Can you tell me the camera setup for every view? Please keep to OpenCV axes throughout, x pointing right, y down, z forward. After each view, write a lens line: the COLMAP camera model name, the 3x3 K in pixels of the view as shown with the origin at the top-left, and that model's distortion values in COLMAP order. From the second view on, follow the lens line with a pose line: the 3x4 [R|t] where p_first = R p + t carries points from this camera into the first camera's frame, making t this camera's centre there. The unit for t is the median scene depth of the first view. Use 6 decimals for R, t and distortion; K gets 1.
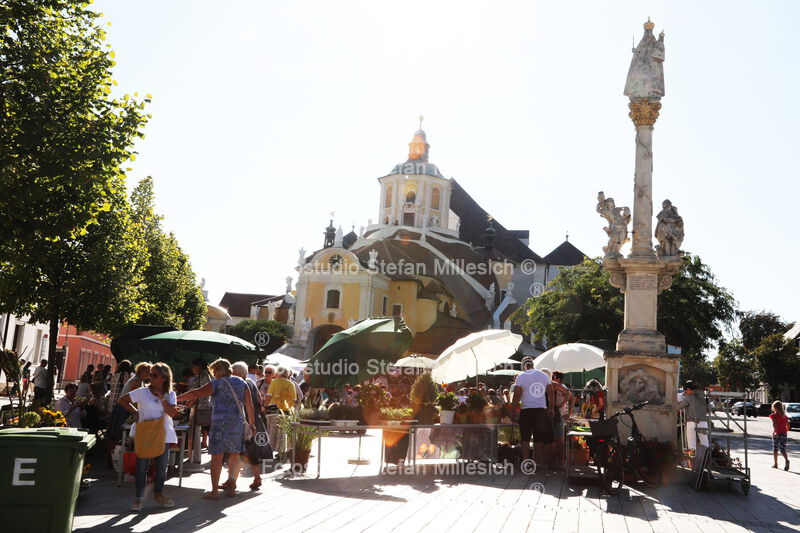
lens RADIAL K [[801.1, 0, 400.0], [0, 801.1, 266.5], [0, 0, 1]] dist [-0.001797, 0.000314]
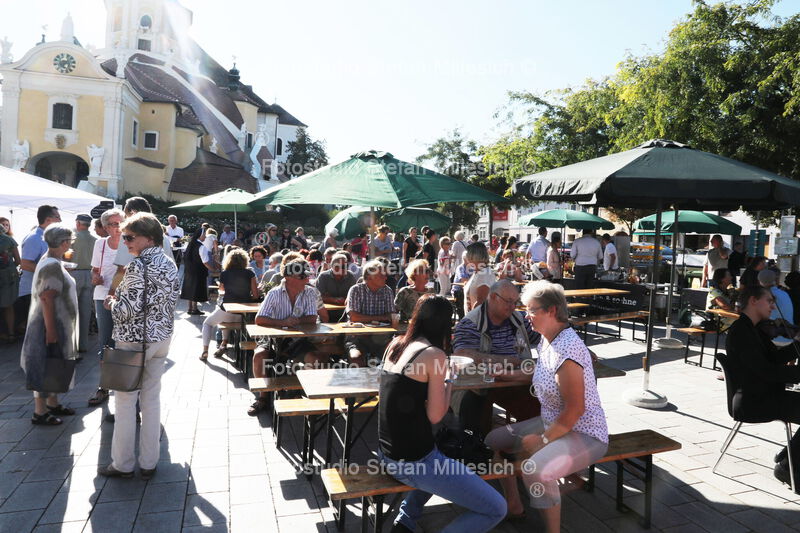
lens RADIAL K [[535.7, 0, 400.0], [0, 535.7, 266.5], [0, 0, 1]] dist [-0.127489, 0.065430]
pose [[0.856841, -0.045868, 0.513537, -0.052501], [-0.068904, 0.976913, 0.202223, 0.047754], [-0.510956, -0.208658, 0.833898, 0.354974]]
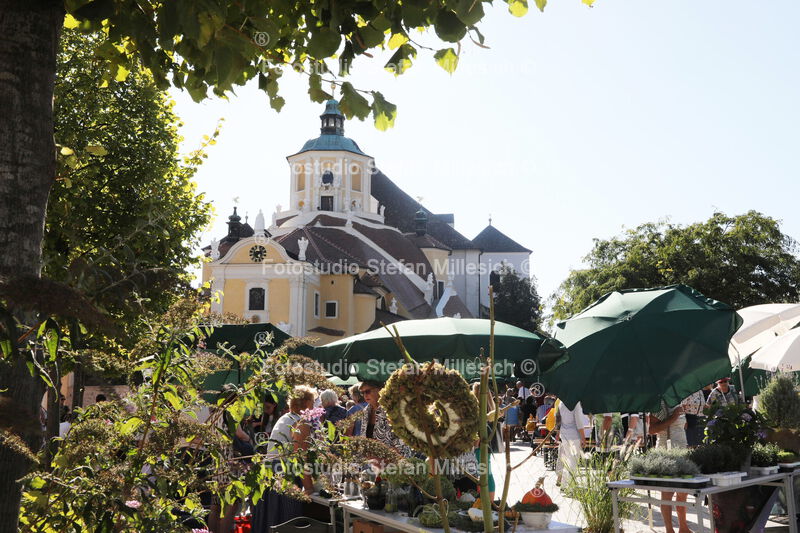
lens RADIAL K [[873.9, 0, 400.0], [0, 873.9, 266.5], [0, 0, 1]] dist [0.018361, 0.170324]
pose [[0.988398, -0.041292, 0.146168, -0.054824], [0.040906, 0.999147, 0.005647, 0.006696], [-0.146276, 0.000398, 0.989244, 0.070032]]
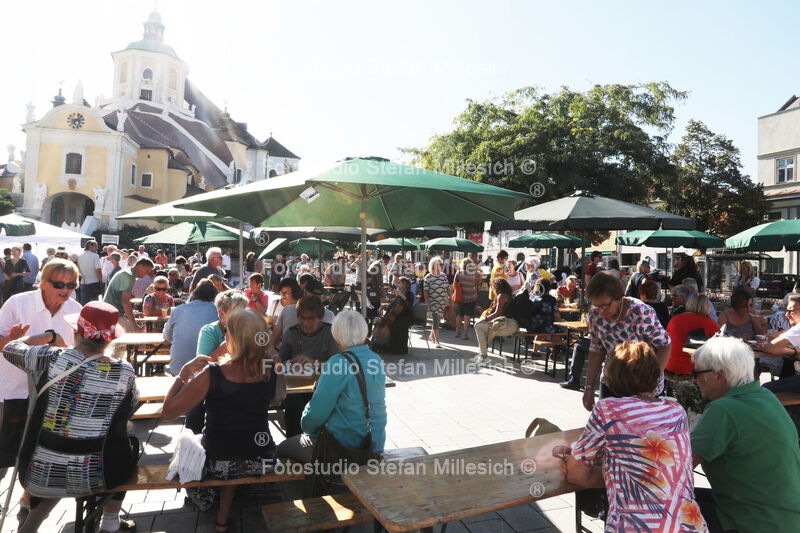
lens RADIAL K [[535.7, 0, 400.0], [0, 535.7, 266.5], [0, 0, 1]] dist [-0.127489, 0.065430]
pose [[0.867477, -0.033430, 0.496353, -0.044811], [-0.054073, 0.985492, 0.160877, 0.034285], [-0.494530, -0.166396, 0.853084, 0.261114]]
